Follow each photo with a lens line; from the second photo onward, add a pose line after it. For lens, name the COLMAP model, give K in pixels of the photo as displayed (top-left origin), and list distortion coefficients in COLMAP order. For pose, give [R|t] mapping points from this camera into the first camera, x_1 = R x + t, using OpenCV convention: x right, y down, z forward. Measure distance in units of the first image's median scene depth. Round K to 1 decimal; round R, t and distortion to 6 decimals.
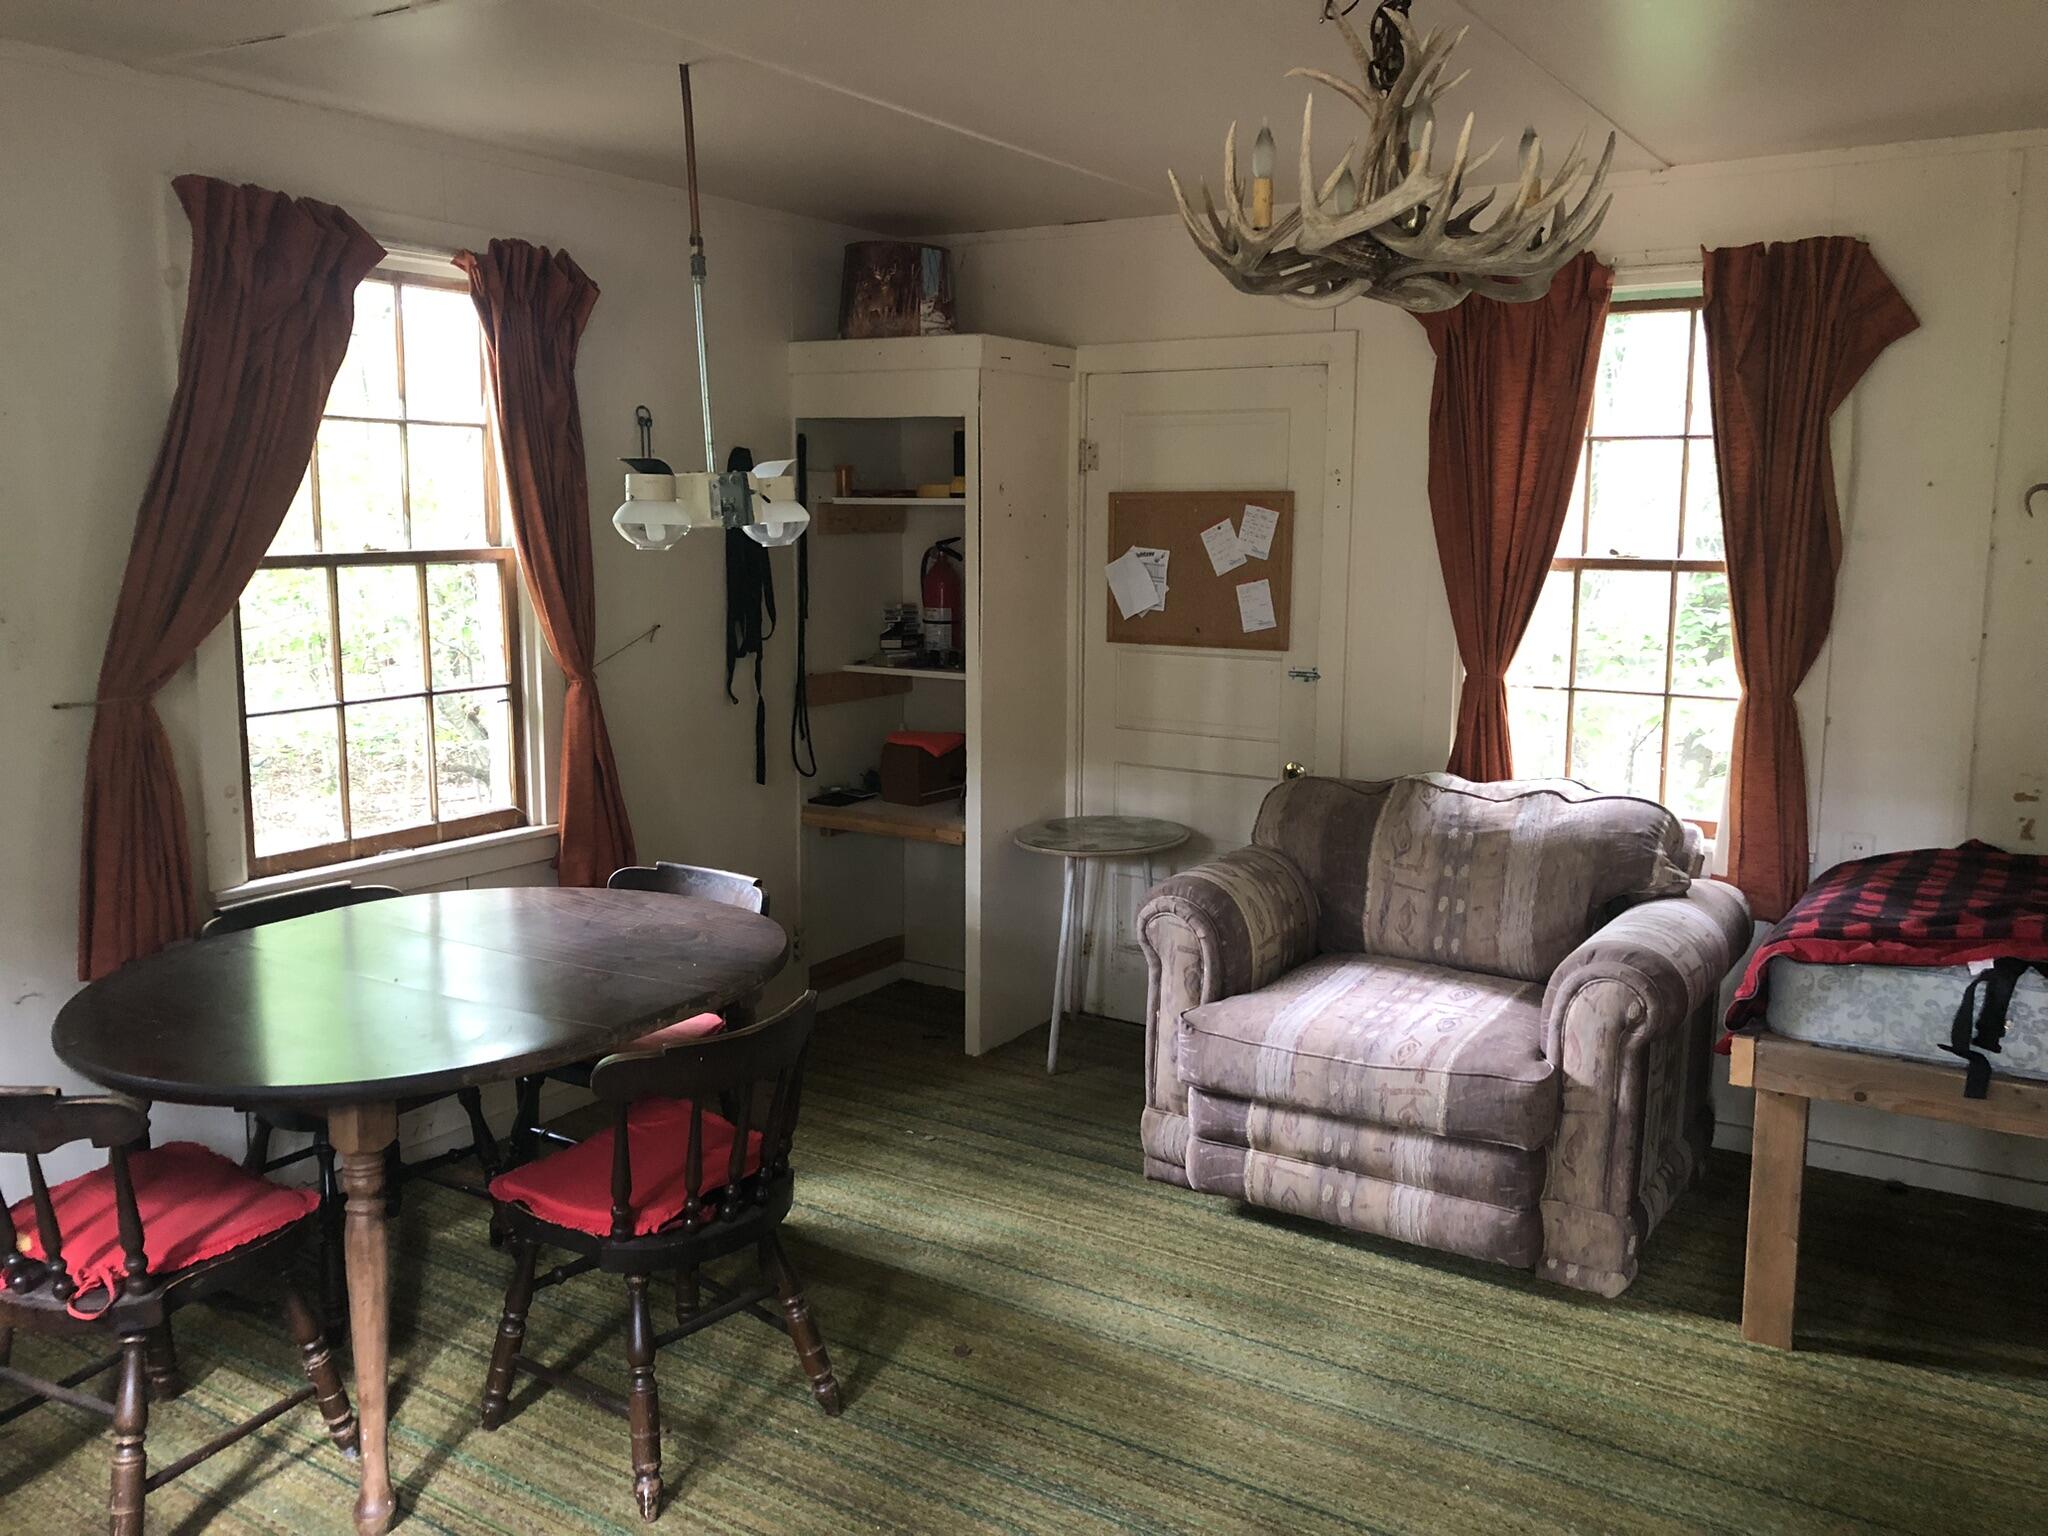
lens RADIAL K [[1668.4, 0, 1022.5], [0, 1668.4, 755.0], [0, 0, 1]] dist [0.012238, -0.016469]
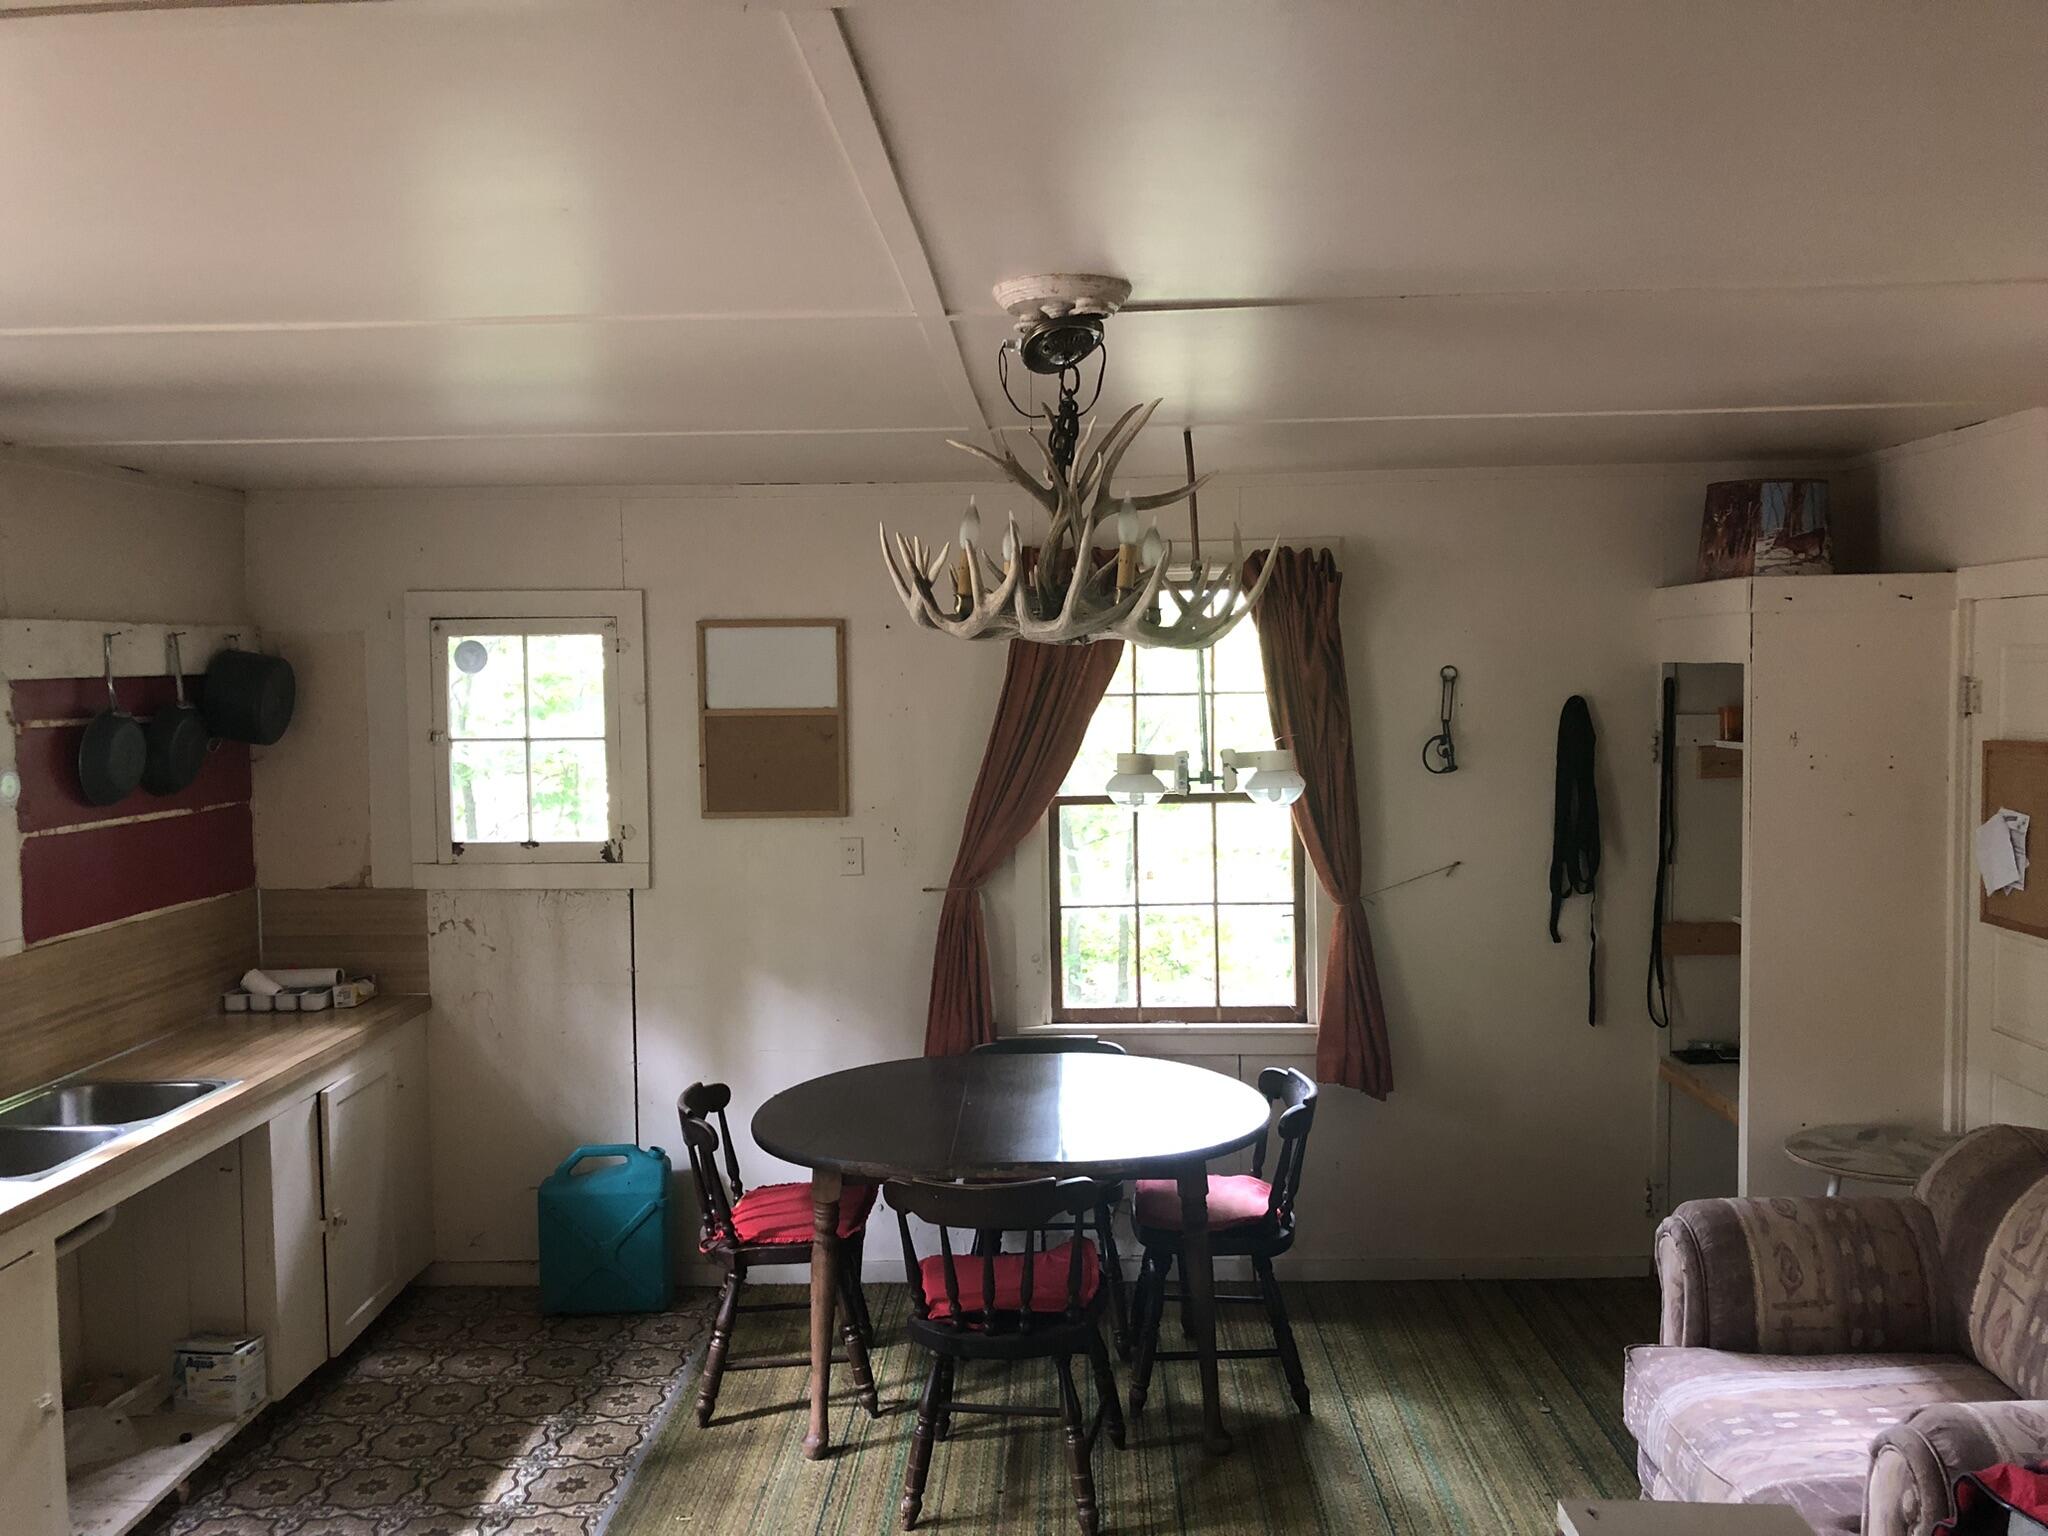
lens RADIAL K [[1668.4, 0, 1024.4], [0, 1668.4, 774.5], [0, 0, 1]] dist [0.012238, -0.016469]
pose [[0.503194, 0.032312, -0.863569, 0.625169], [-0.109954, 0.993573, -0.026893, -0.079076], [0.857150, 0.108485, 0.503513, 0.212348]]
